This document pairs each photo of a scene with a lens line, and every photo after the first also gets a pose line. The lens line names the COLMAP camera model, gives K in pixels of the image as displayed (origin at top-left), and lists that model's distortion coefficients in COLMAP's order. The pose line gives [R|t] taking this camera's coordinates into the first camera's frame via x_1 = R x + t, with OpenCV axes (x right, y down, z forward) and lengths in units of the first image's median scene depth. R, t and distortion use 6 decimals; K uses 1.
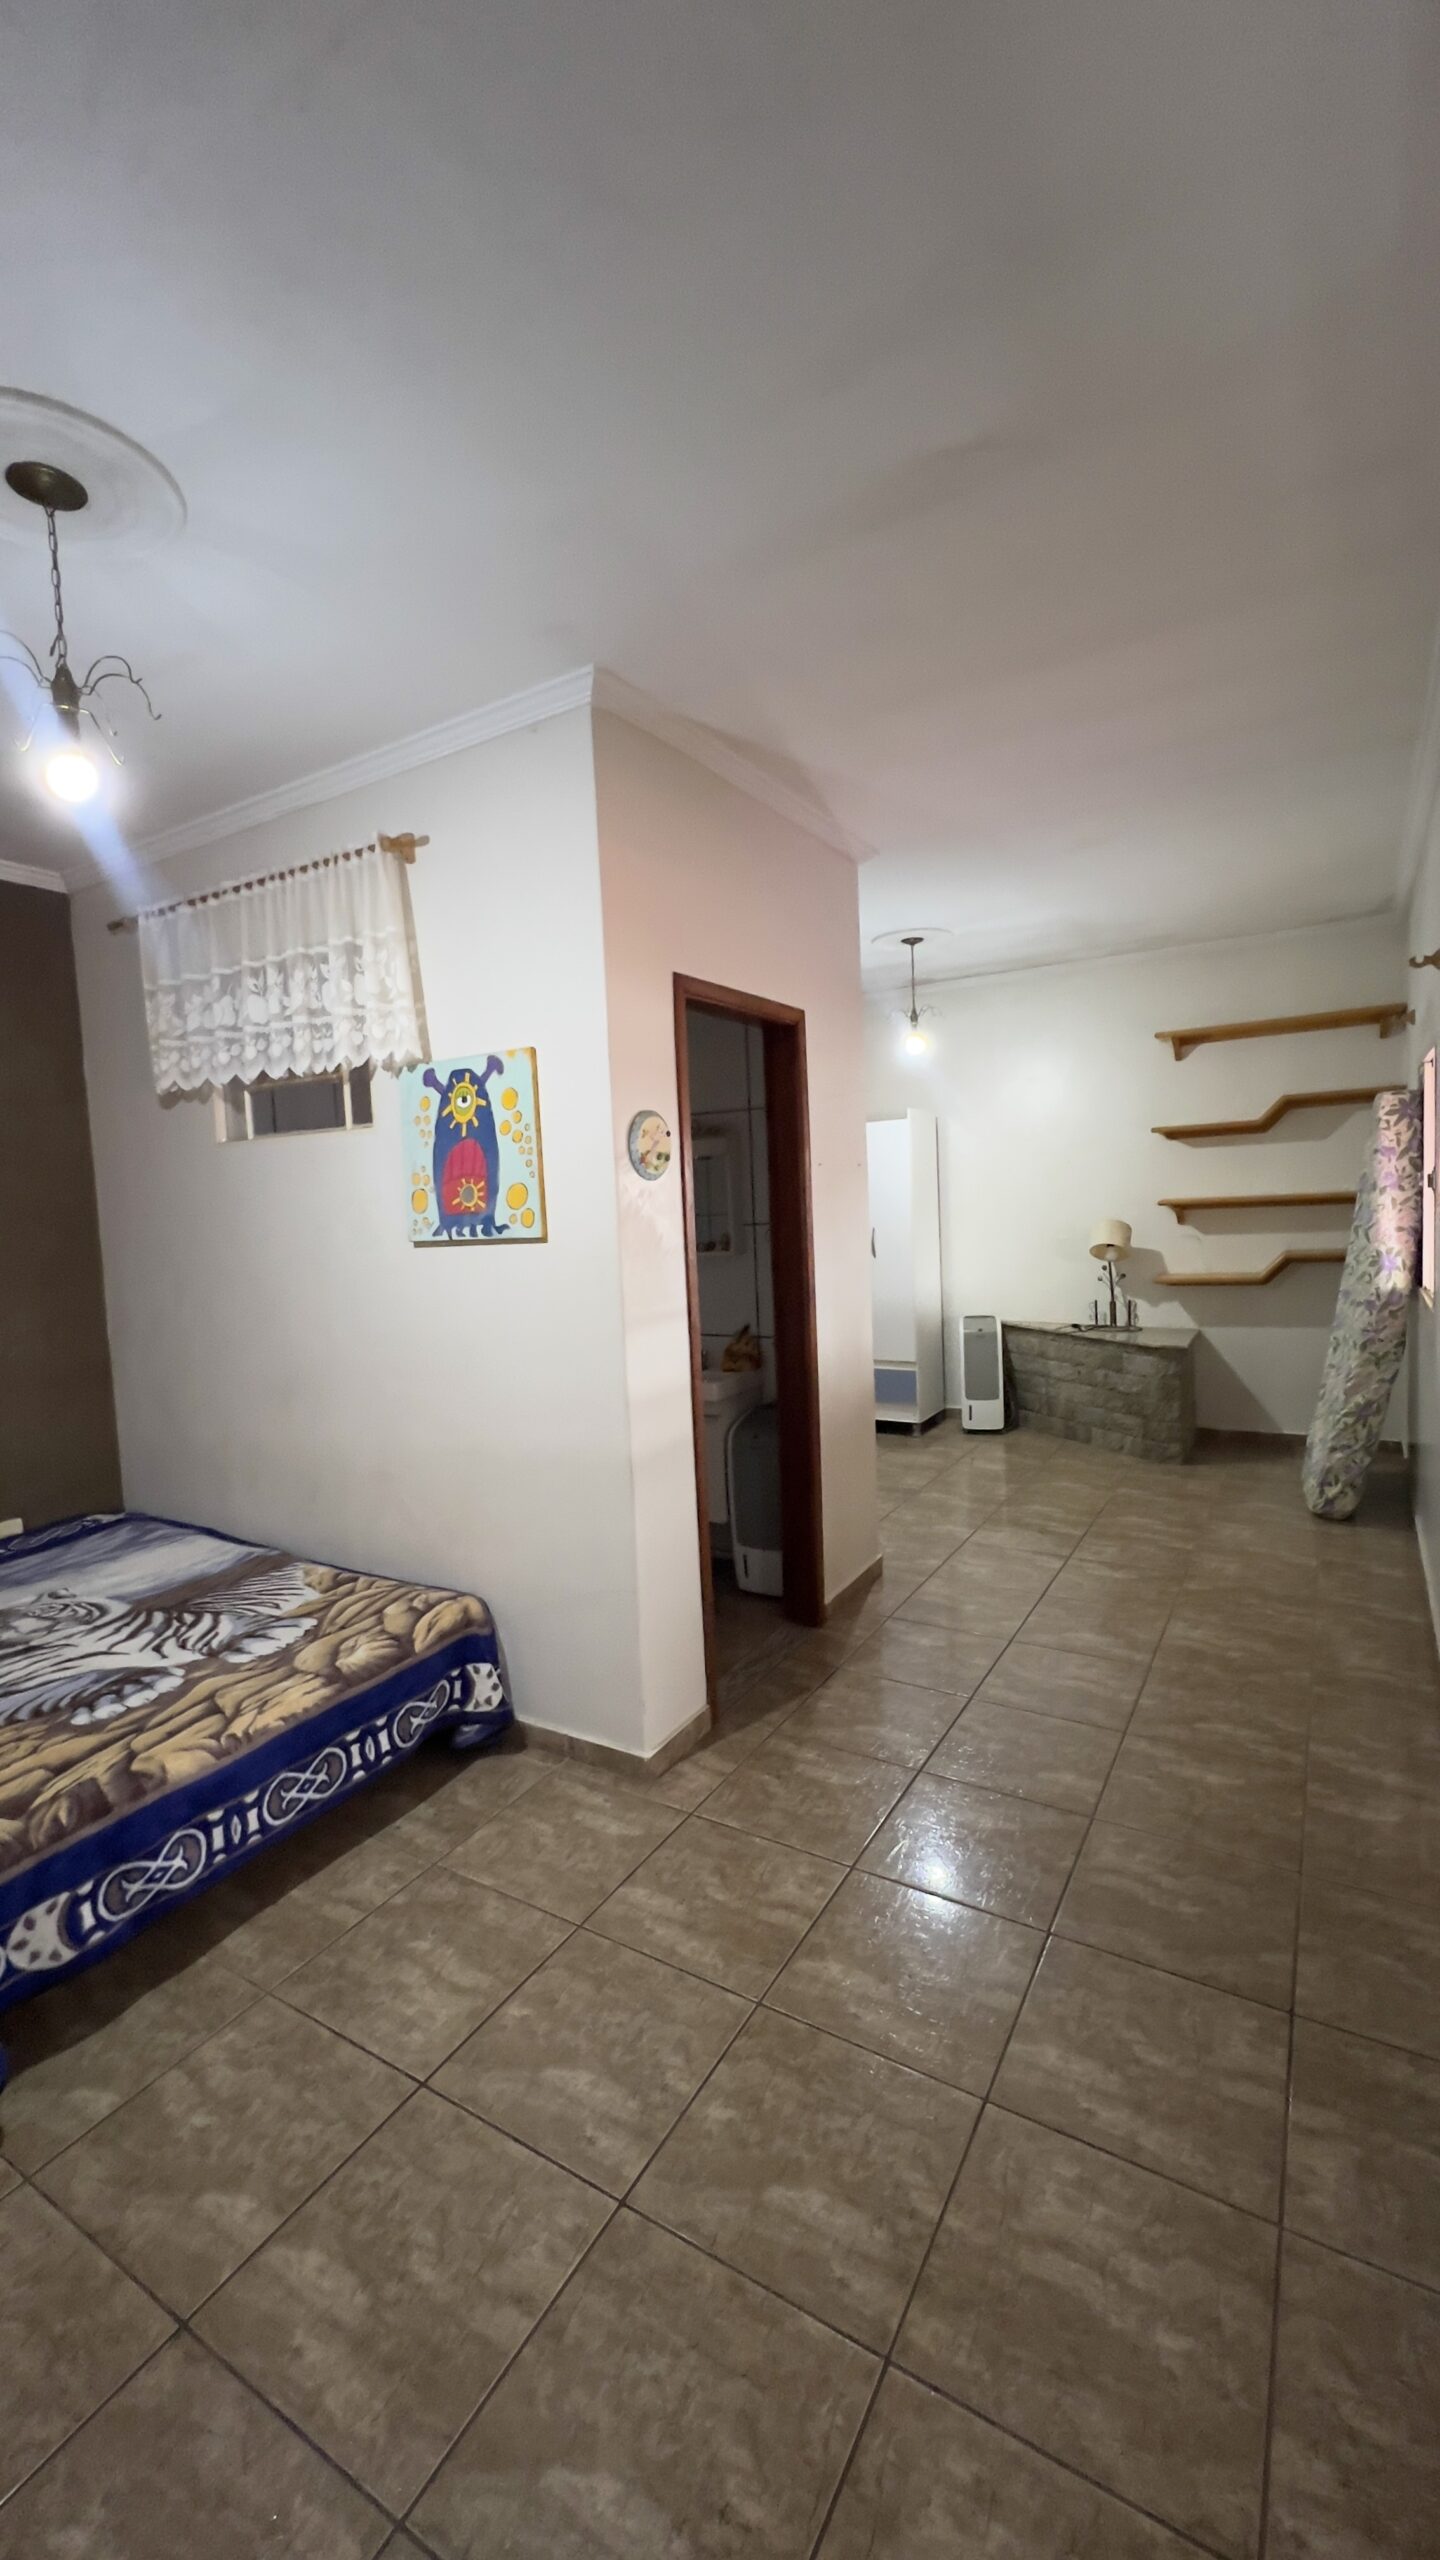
lens RADIAL K [[1026.6, 0, 724.3], [0, 1026.6, 1273.5], [0, 0, 1]] dist [-0.003155, 0.001619]
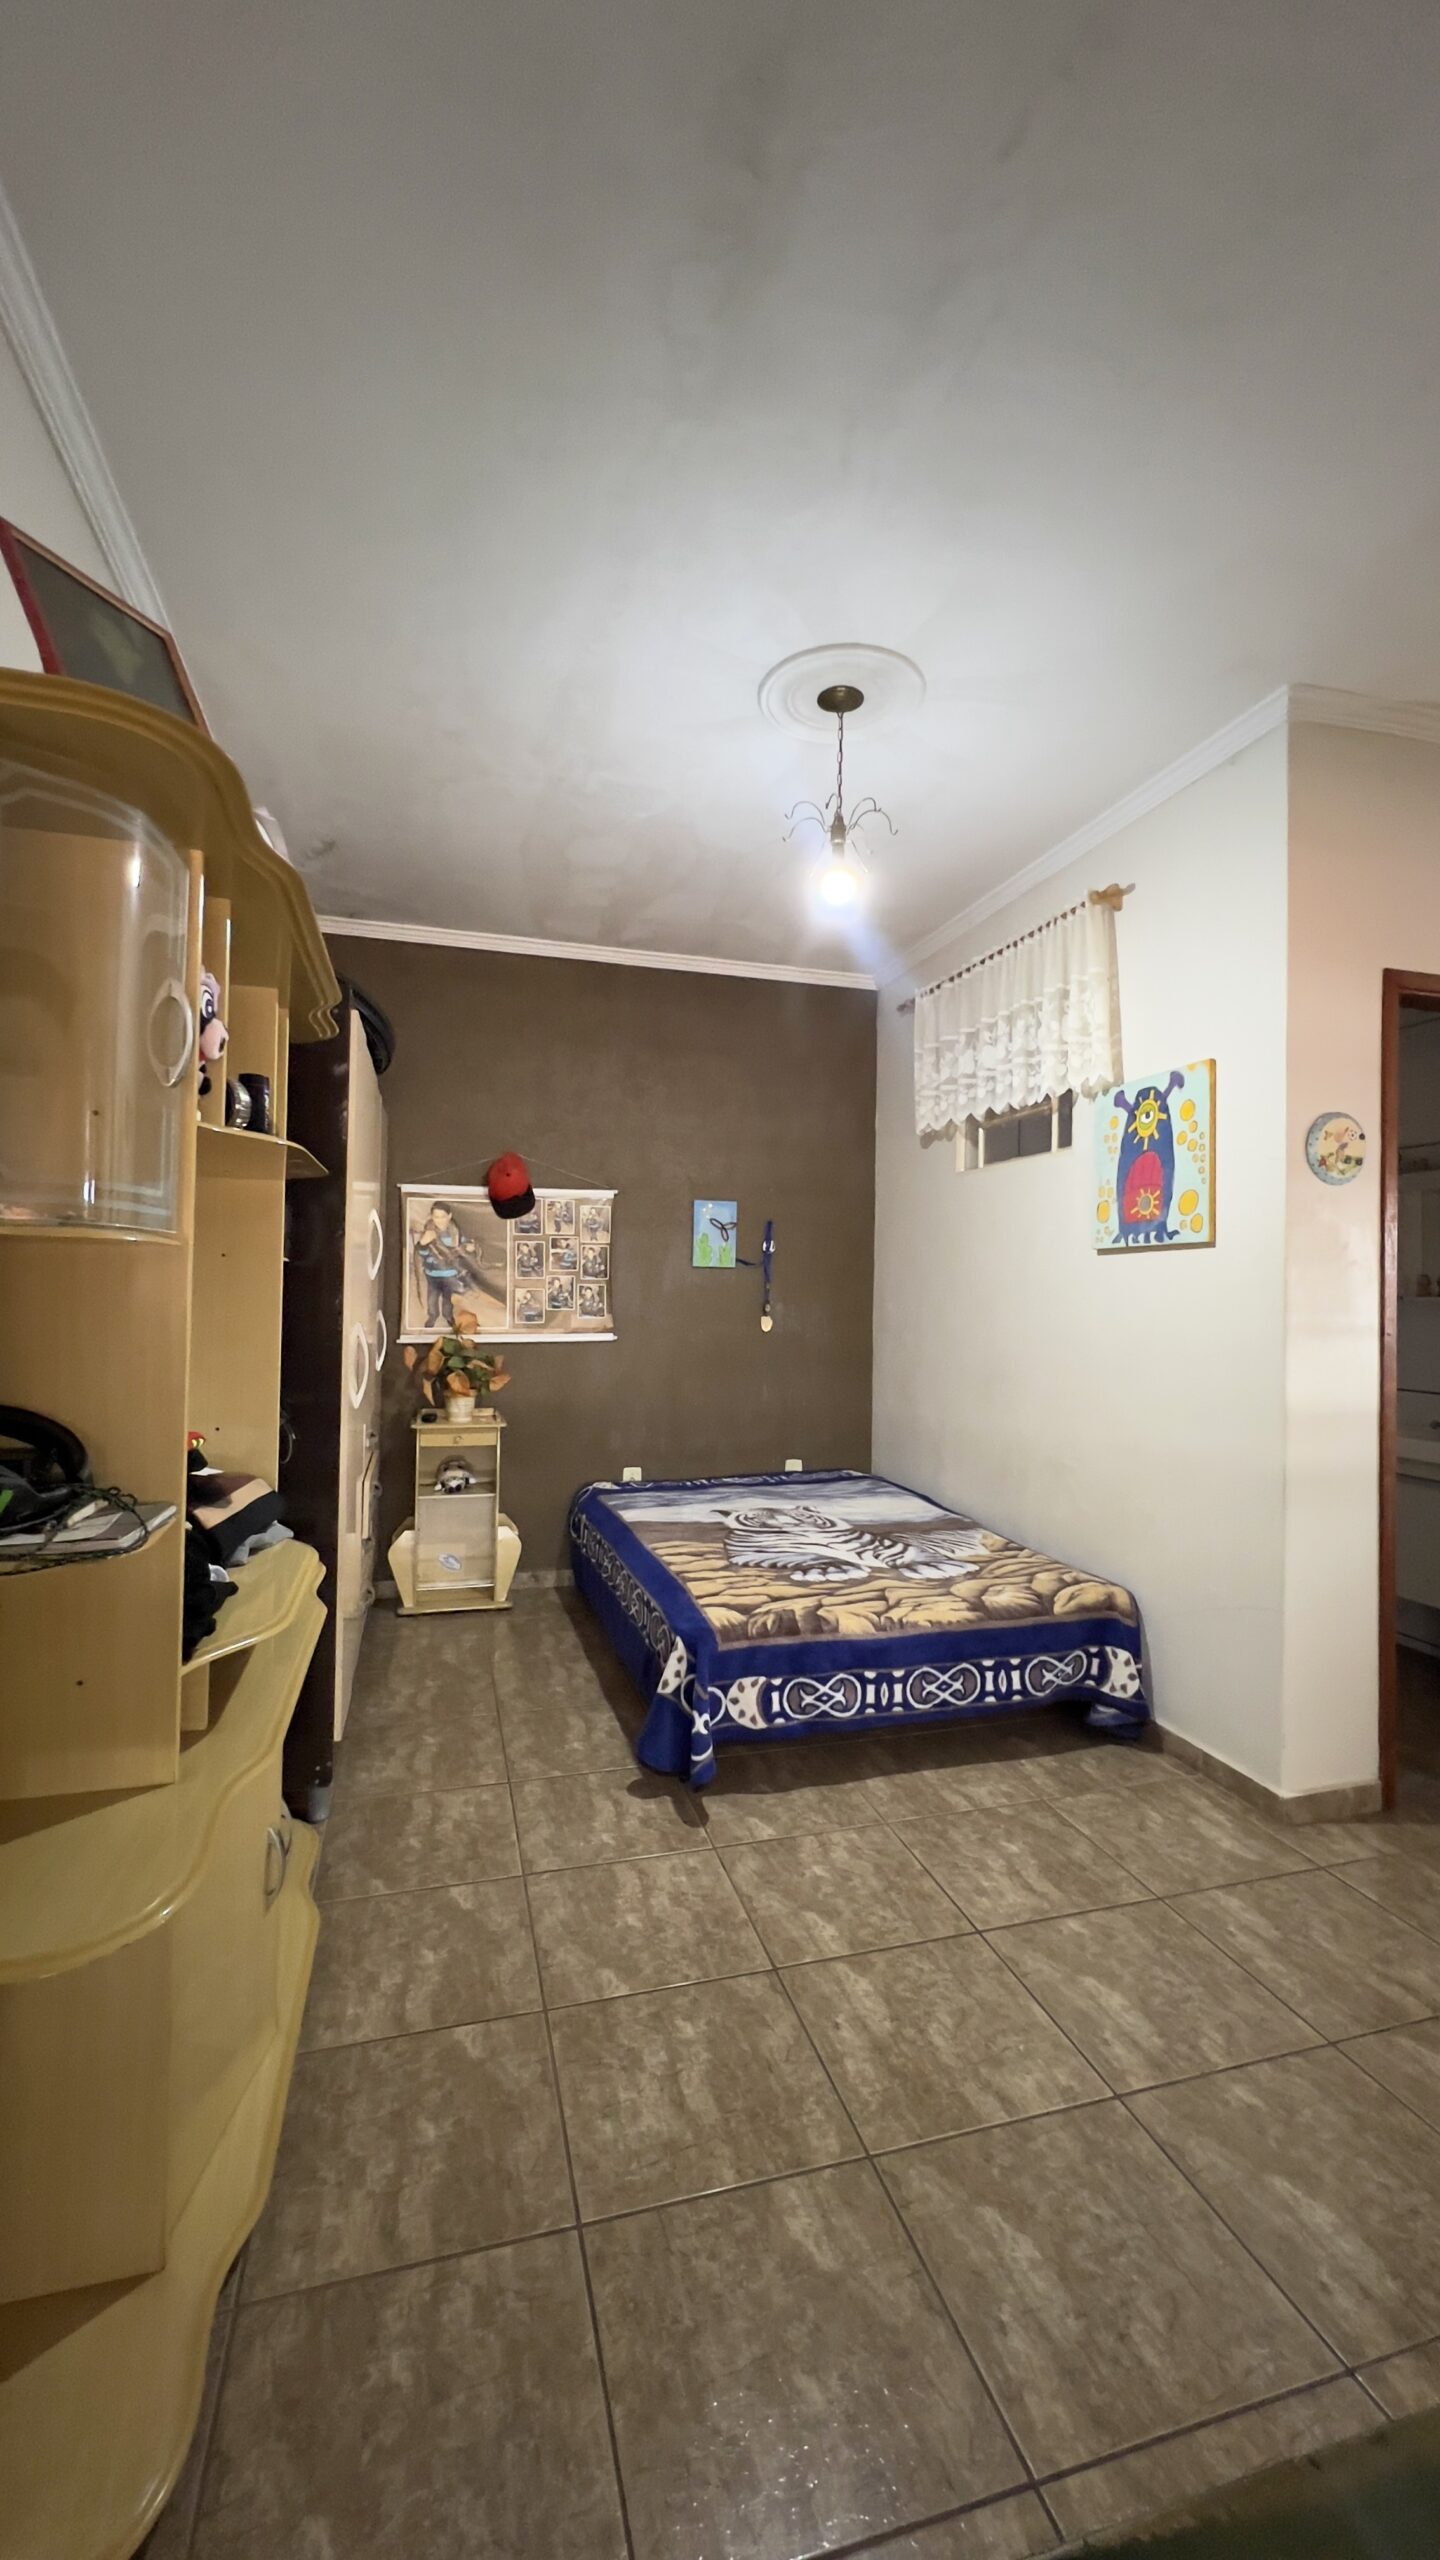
lens RADIAL K [[1026.6, 0, 721.4], [0, 1026.6, 1273.6], [0, 0, 1]] dist [-0.003155, 0.001619]
pose [[0.730653, 0.042944, -0.681398, 0.203519], [-0.099162, 0.994112, -0.043677, 0.109884], [0.675510, 0.099482, 0.730609, -0.091551]]
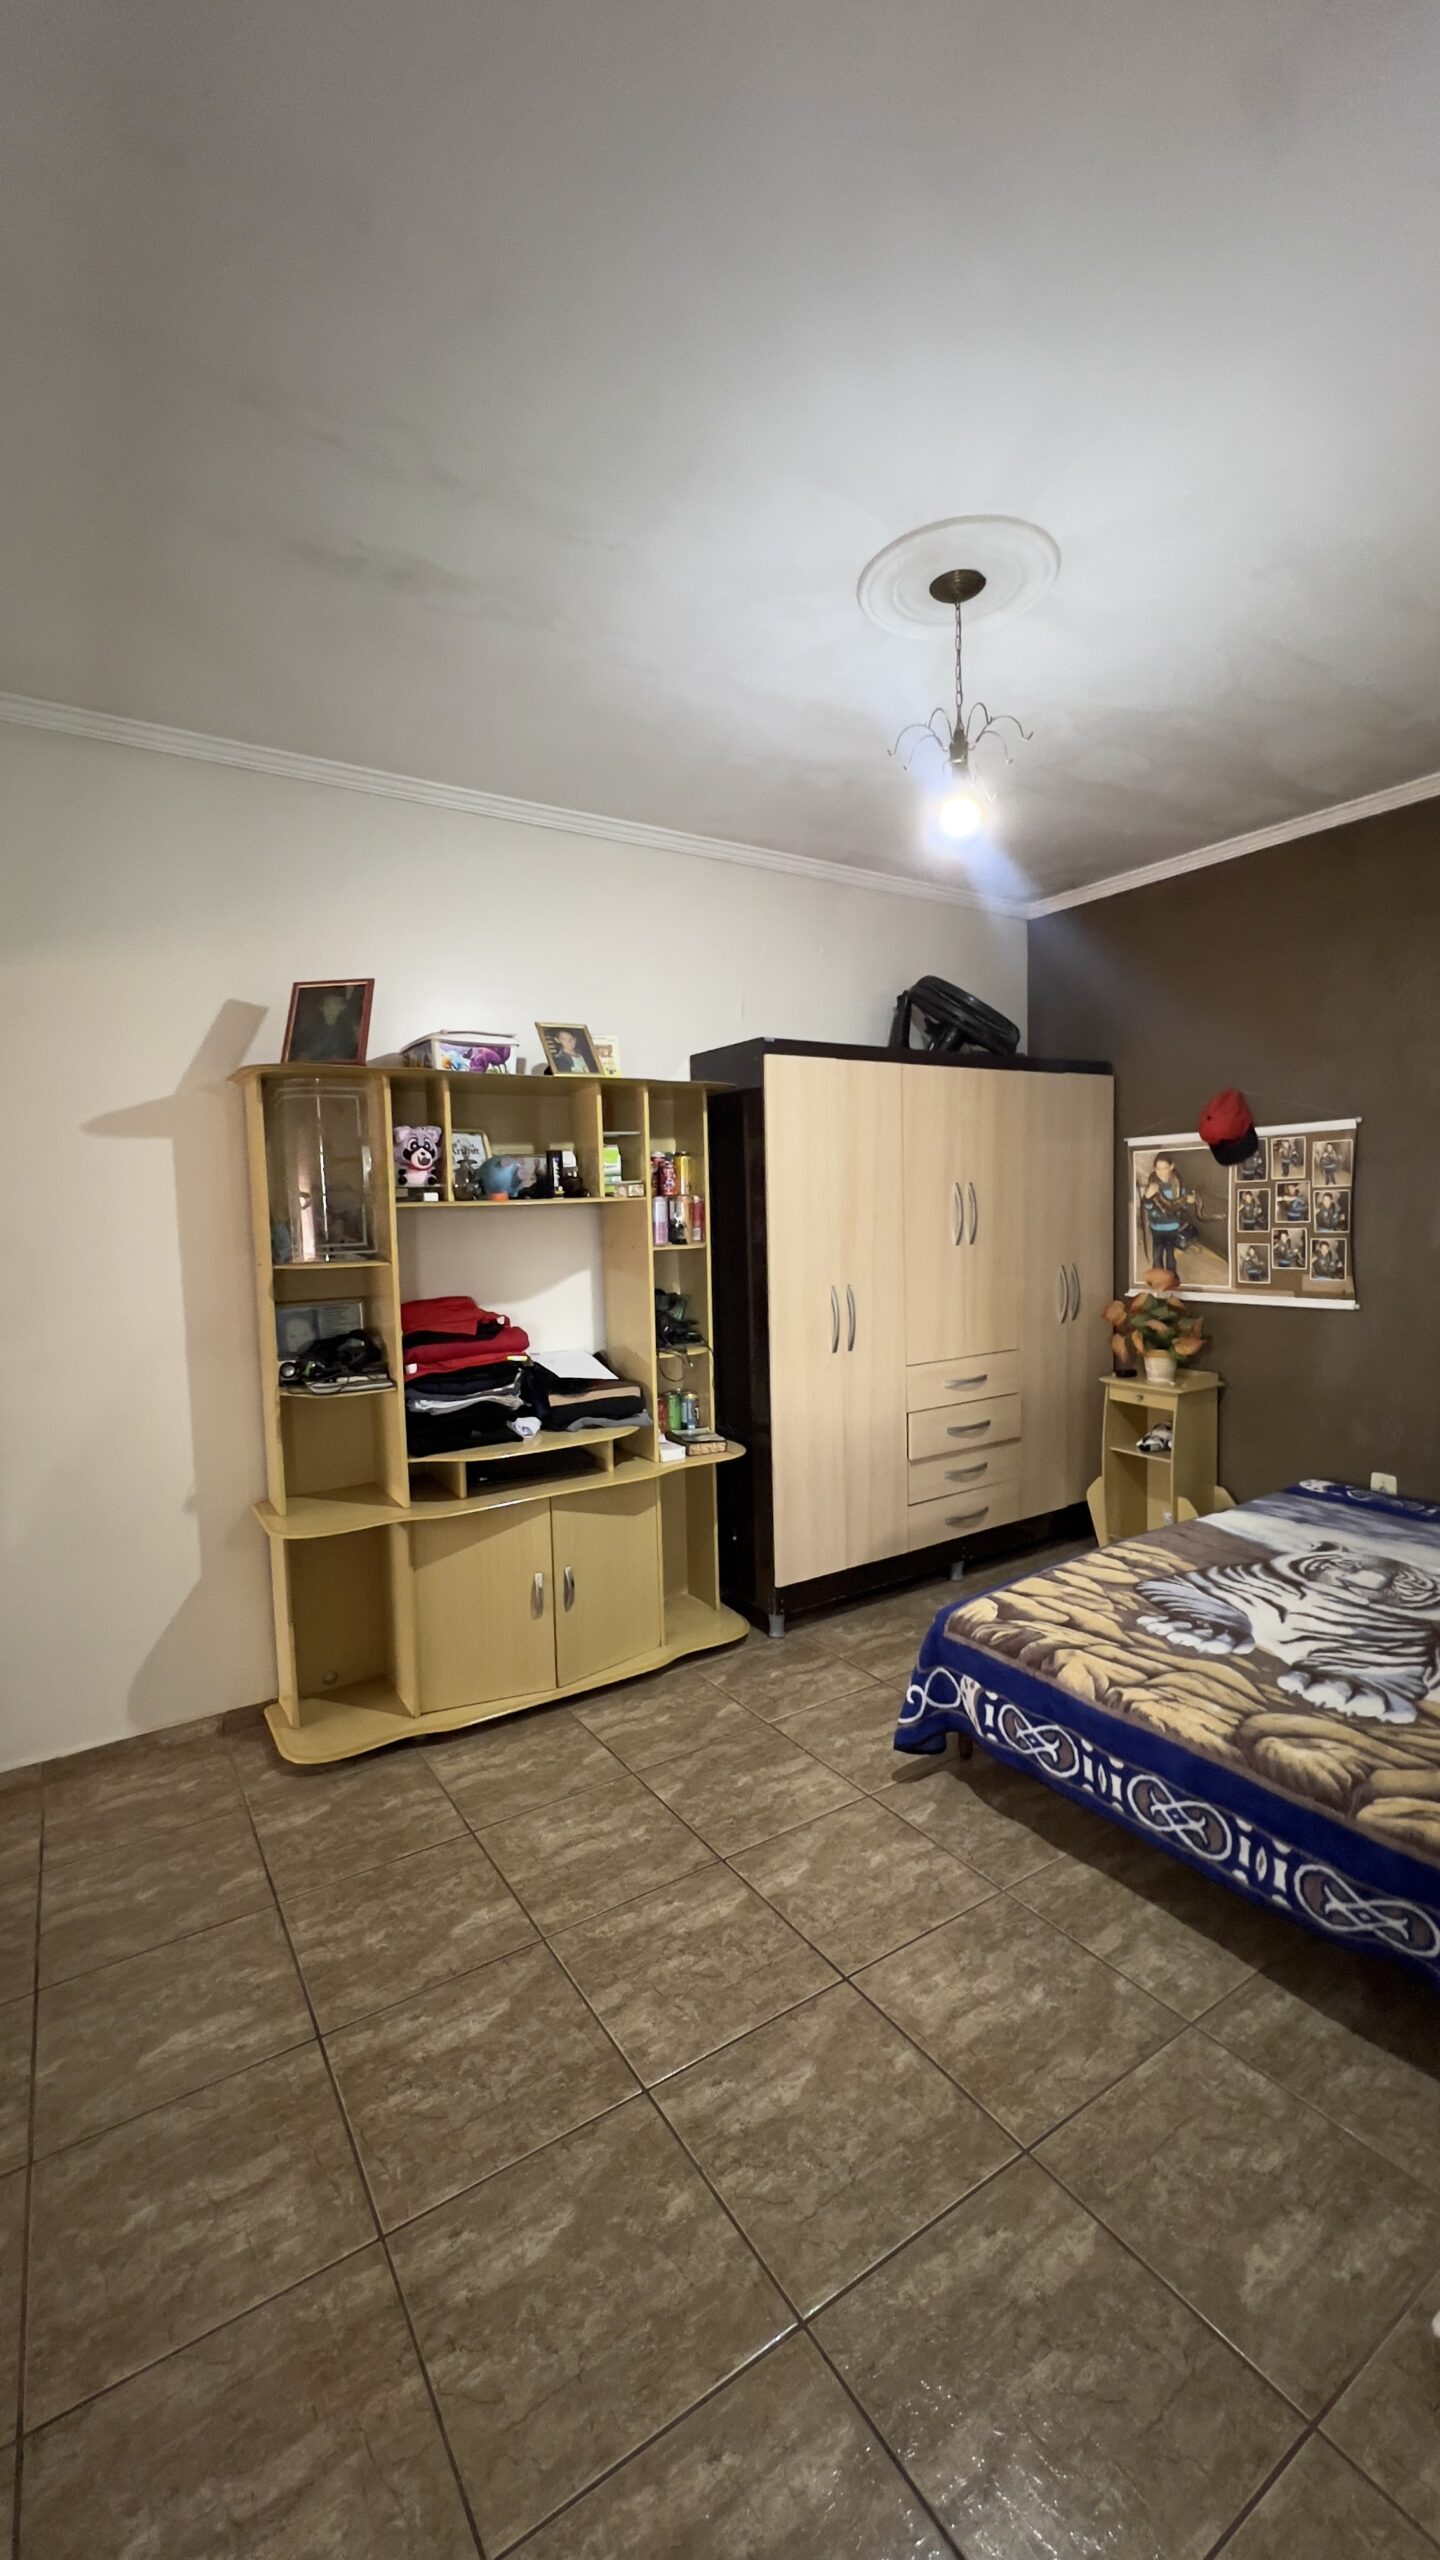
lens RADIAL K [[1026.6, 0, 726.5], [0, 1026.6, 1277.8], [0, 0, 1]] dist [-0.003155, 0.001619]
pose [[-0.439994, 0.120340, -0.889901, 0.526961], [-0.025399, 0.988916, 0.146287, -0.084290], [0.897641, 0.086969, -0.432061, 1.059825]]
